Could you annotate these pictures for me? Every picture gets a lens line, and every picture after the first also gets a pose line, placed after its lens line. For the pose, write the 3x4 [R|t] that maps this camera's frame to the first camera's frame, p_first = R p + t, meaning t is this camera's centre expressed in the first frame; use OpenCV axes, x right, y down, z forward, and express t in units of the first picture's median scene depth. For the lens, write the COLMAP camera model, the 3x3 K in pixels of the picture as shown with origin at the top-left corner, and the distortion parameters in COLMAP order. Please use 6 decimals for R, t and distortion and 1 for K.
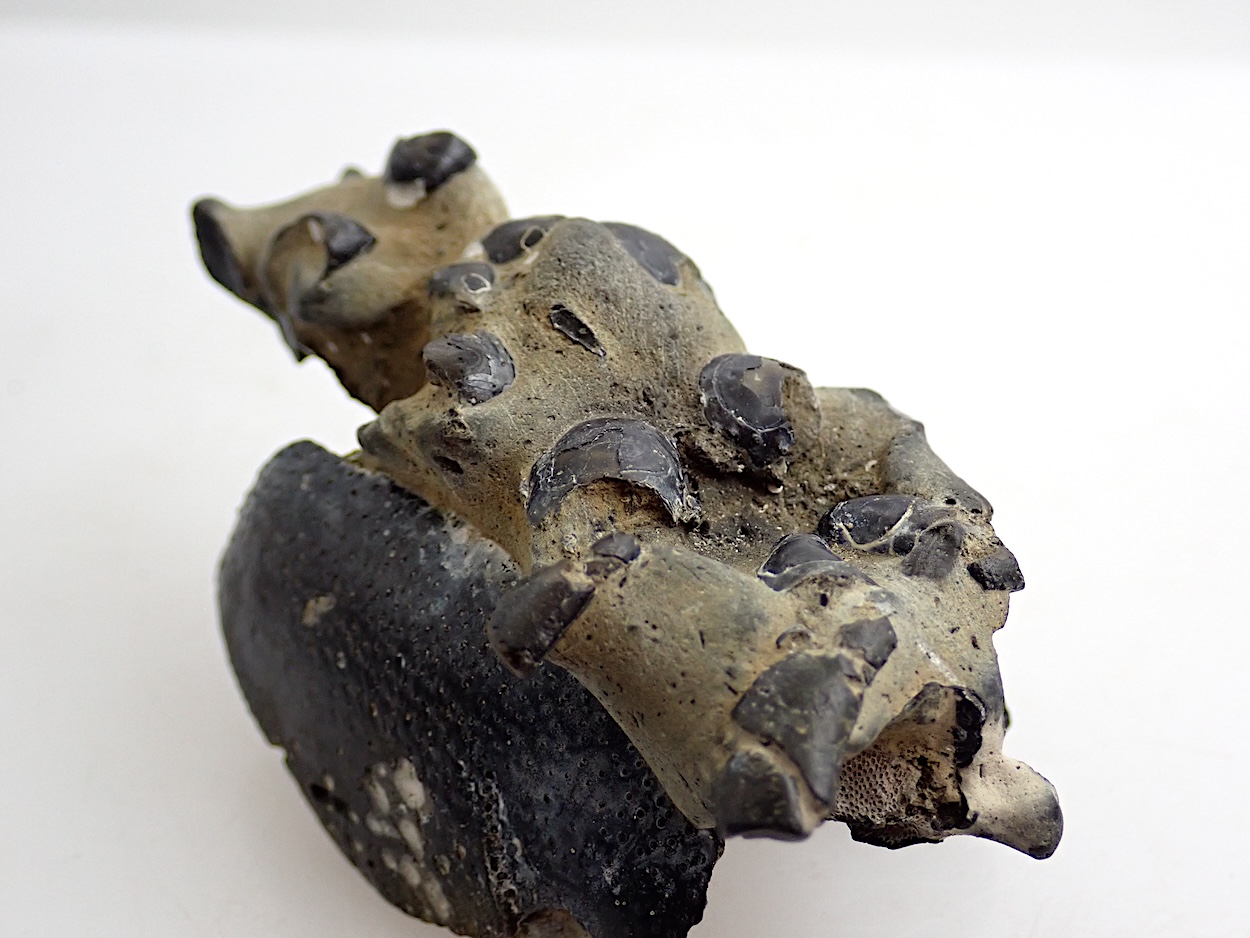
lens RADIAL K [[2399.9, 0, 625.0], [0, 2399.9, 466.0], [0, 0, 1]] dist [0.039676, 0.000000]
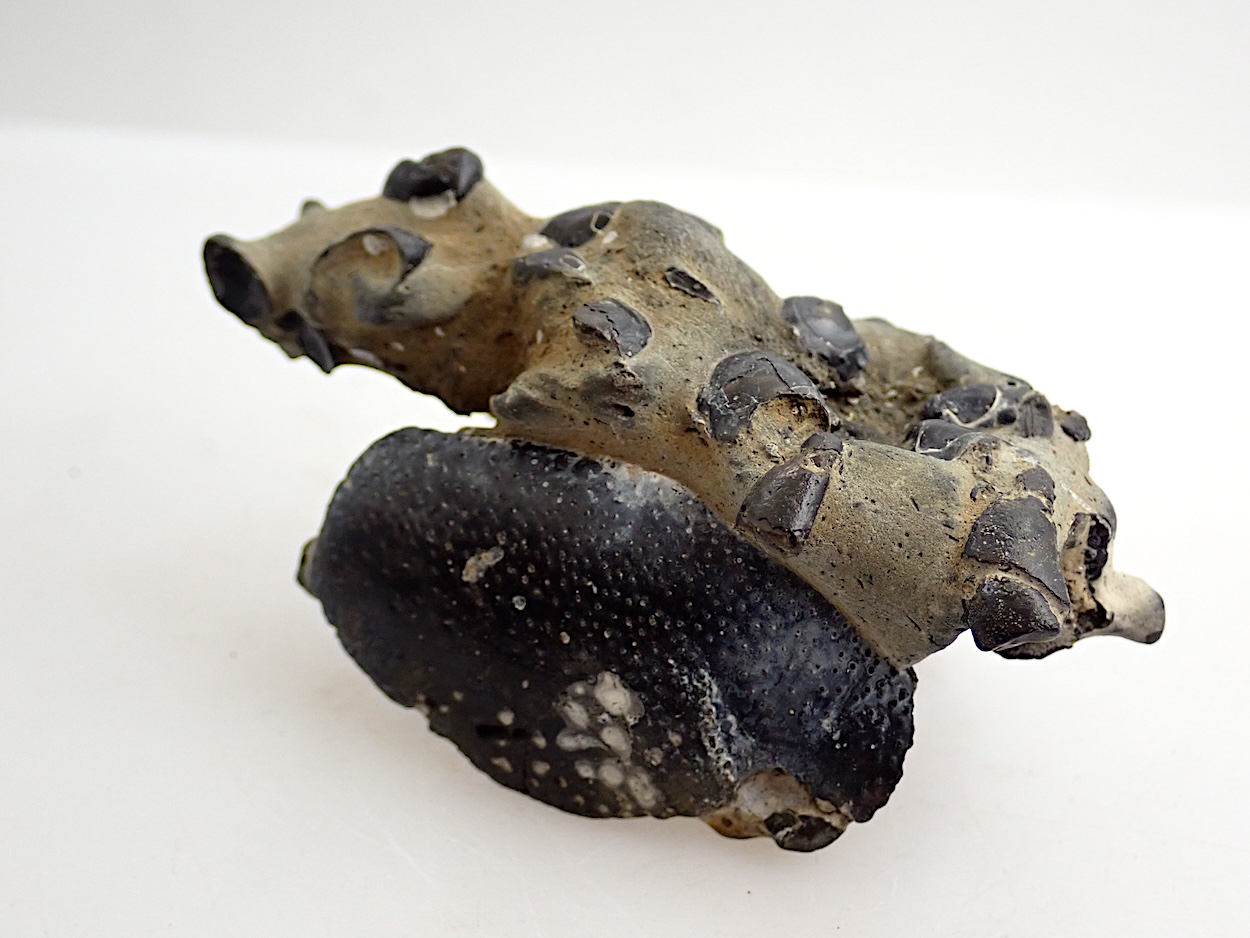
lens RADIAL K [[2399.9, 0, 624.7], [0, 2399.9, 471.8], [0, 0, 1]] dist [0.039676, 0.000000]
pose [[0.918641, -0.137207, 0.370503, -0.506617], [0.154763, 0.987789, -0.017922, 0.050175], [-0.363520, 0.073804, 0.928658, -0.077611]]
